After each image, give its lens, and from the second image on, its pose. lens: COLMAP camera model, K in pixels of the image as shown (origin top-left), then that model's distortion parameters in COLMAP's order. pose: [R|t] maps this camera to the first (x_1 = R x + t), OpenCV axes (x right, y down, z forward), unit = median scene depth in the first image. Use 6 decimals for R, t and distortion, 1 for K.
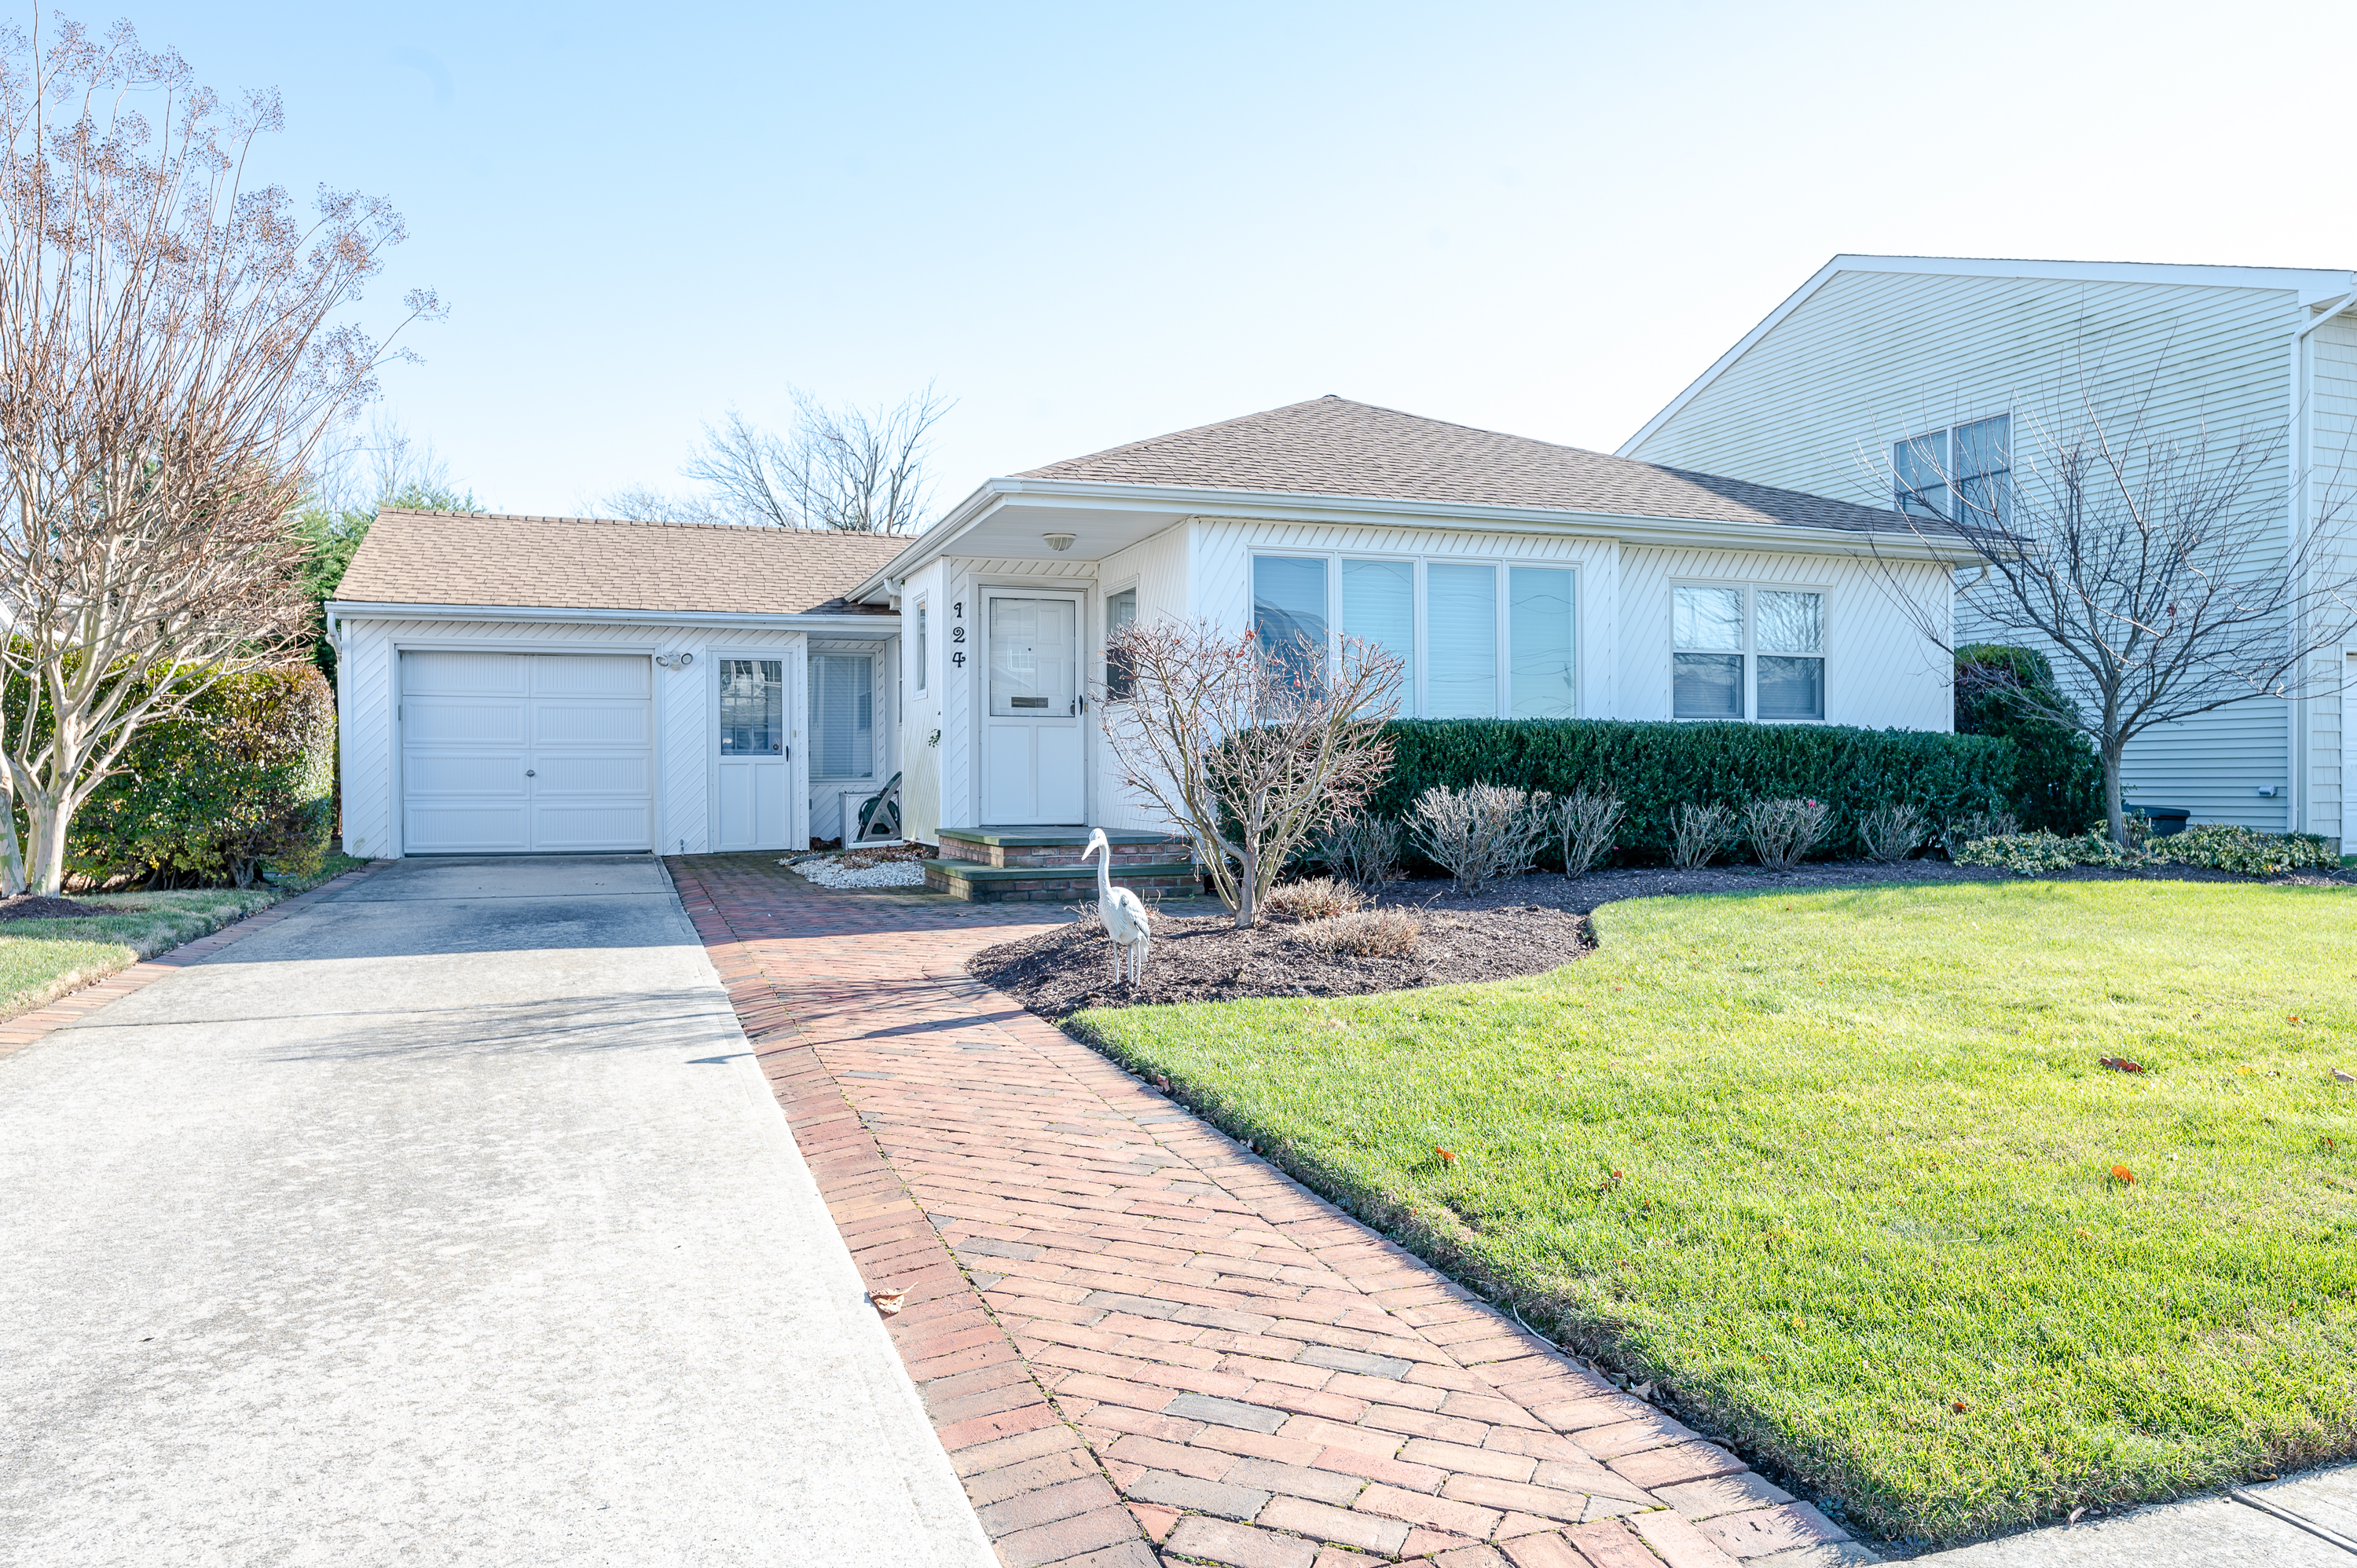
lens RADIAL K [[1561.5, 0, 1178.5], [0, 1561.5, 784.0], [0, 0, 1]] dist [0.000505, 0.000459]
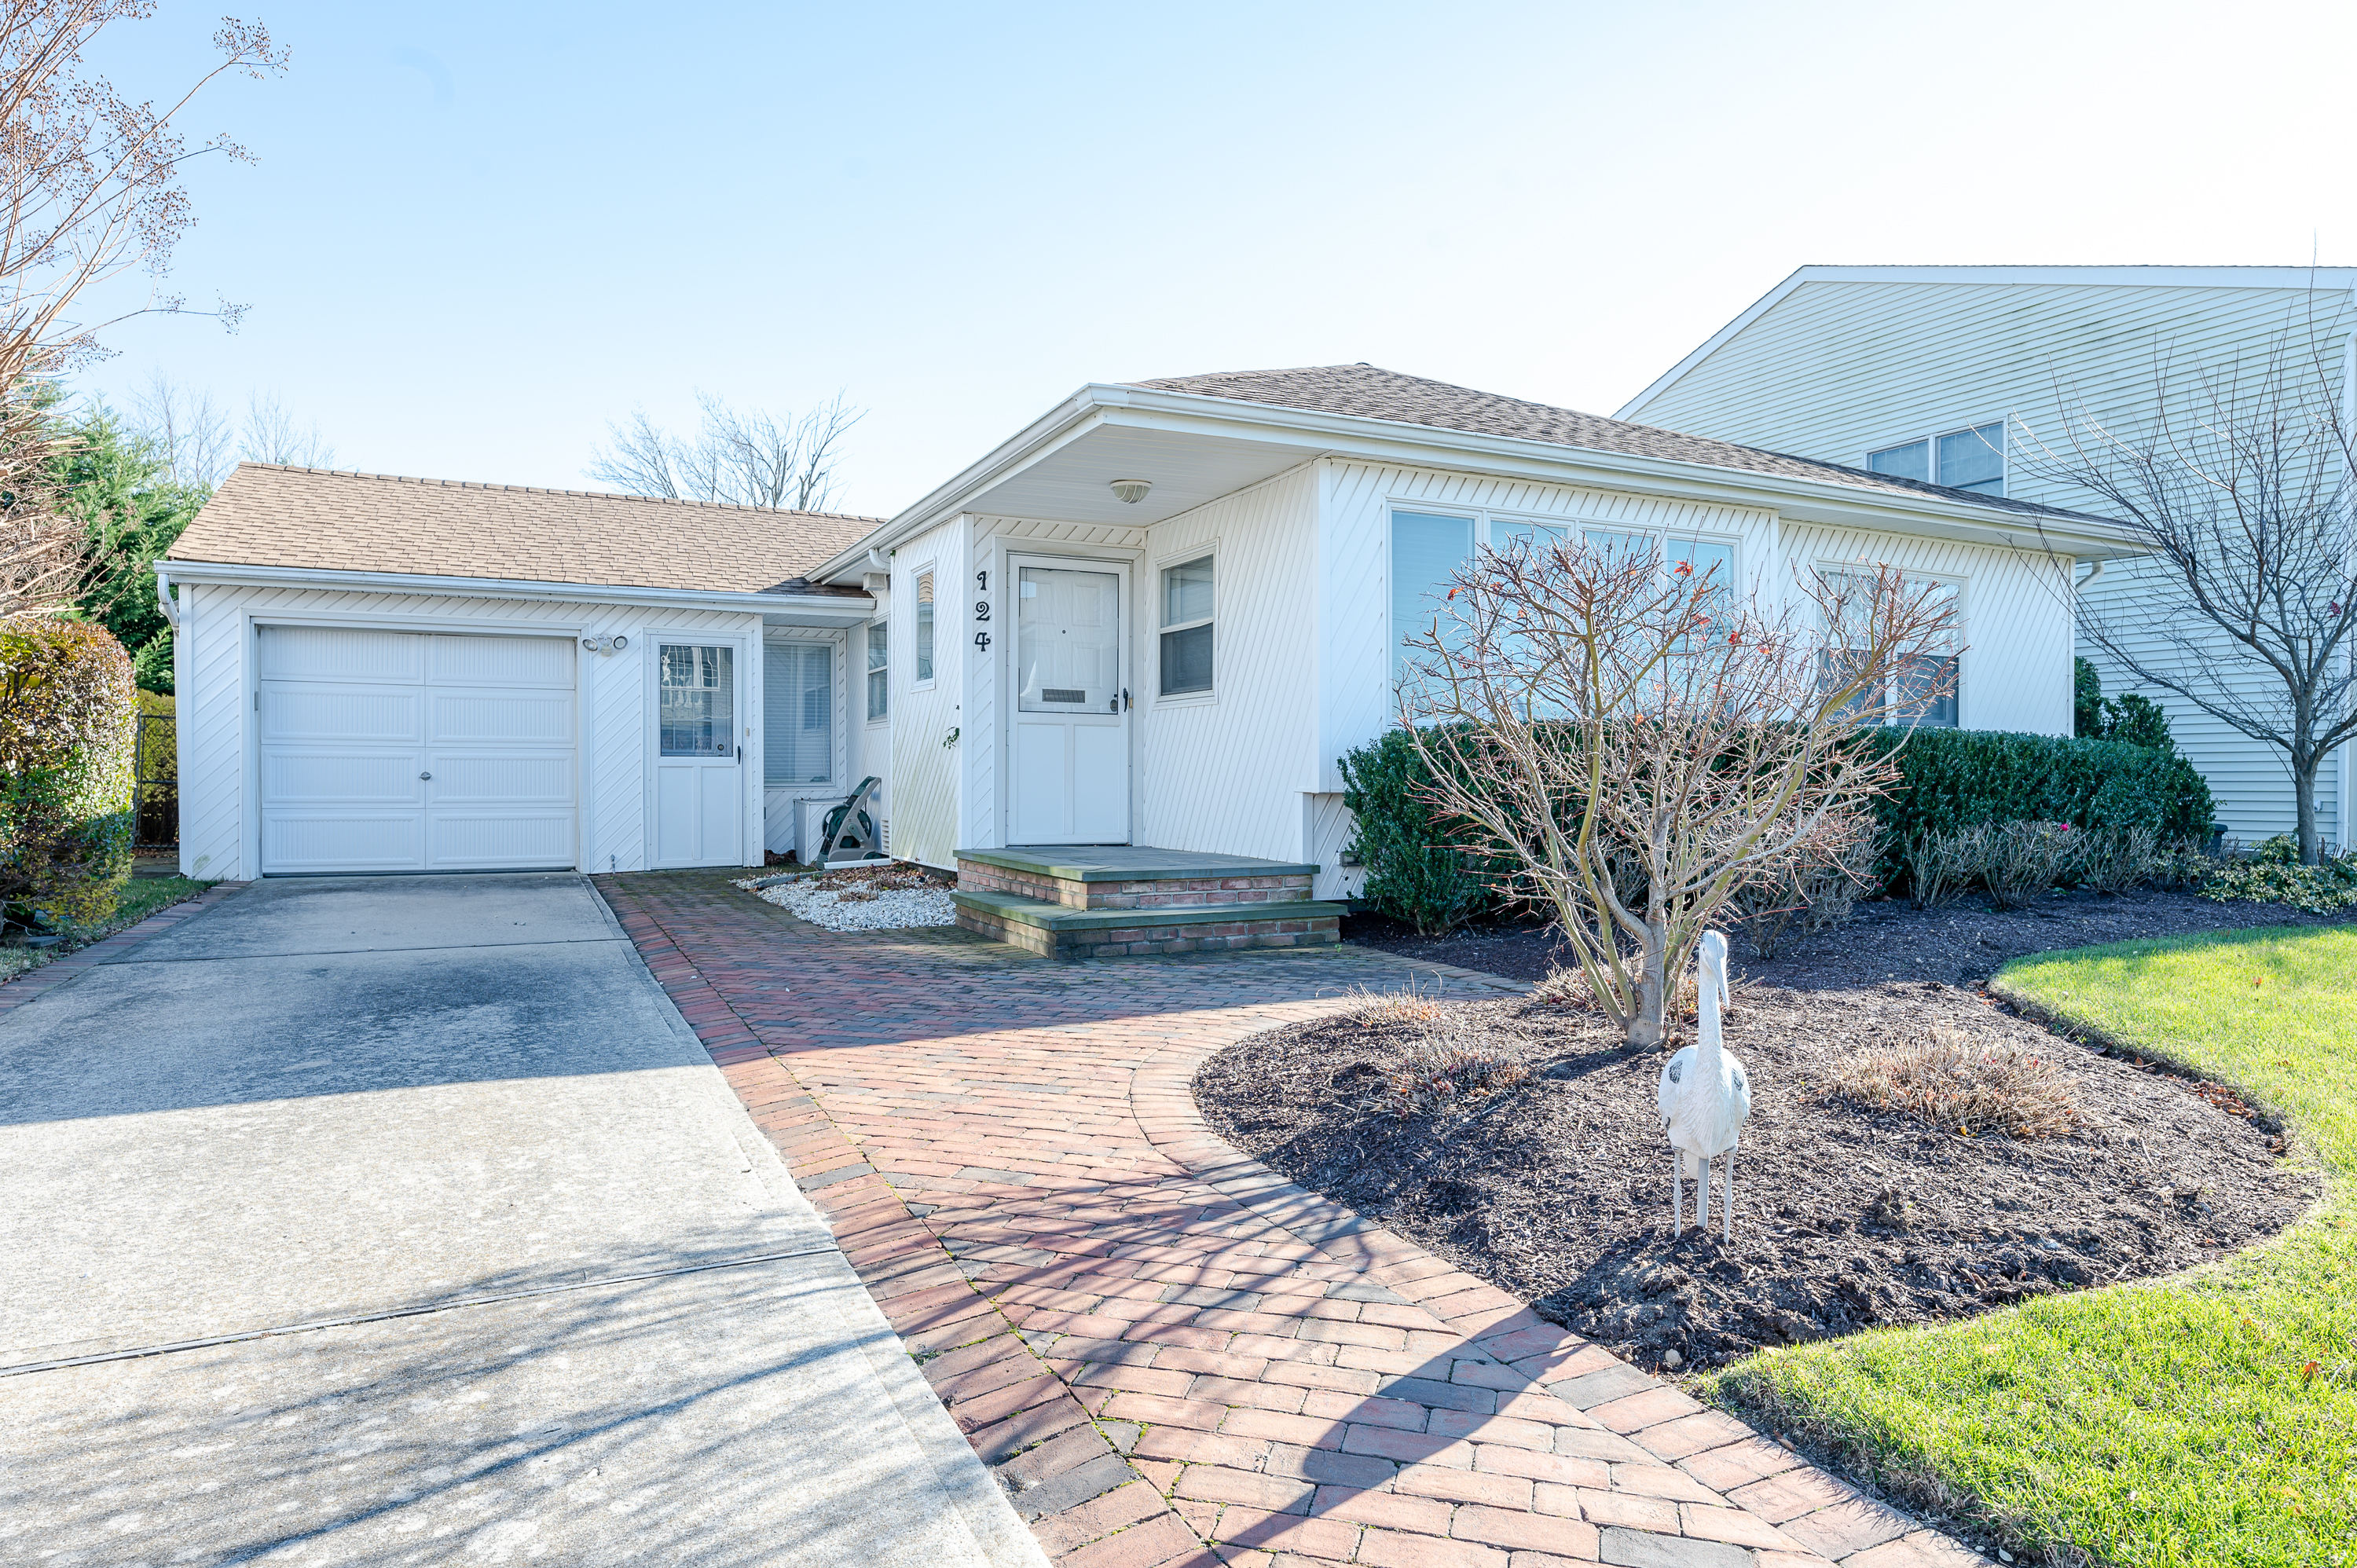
lens RADIAL K [[1361.8, 0, 1178.5], [0, 1361.8, 784.0], [0, 0, 1]] dist [0.000929, -0.000085]
pose [[0.993780, 0.005657, 0.111214, -0.098683], [-0.005744, 0.999983, 0.000457, -0.005453], [-0.111210, -0.001092, 0.993796, 0.238411]]
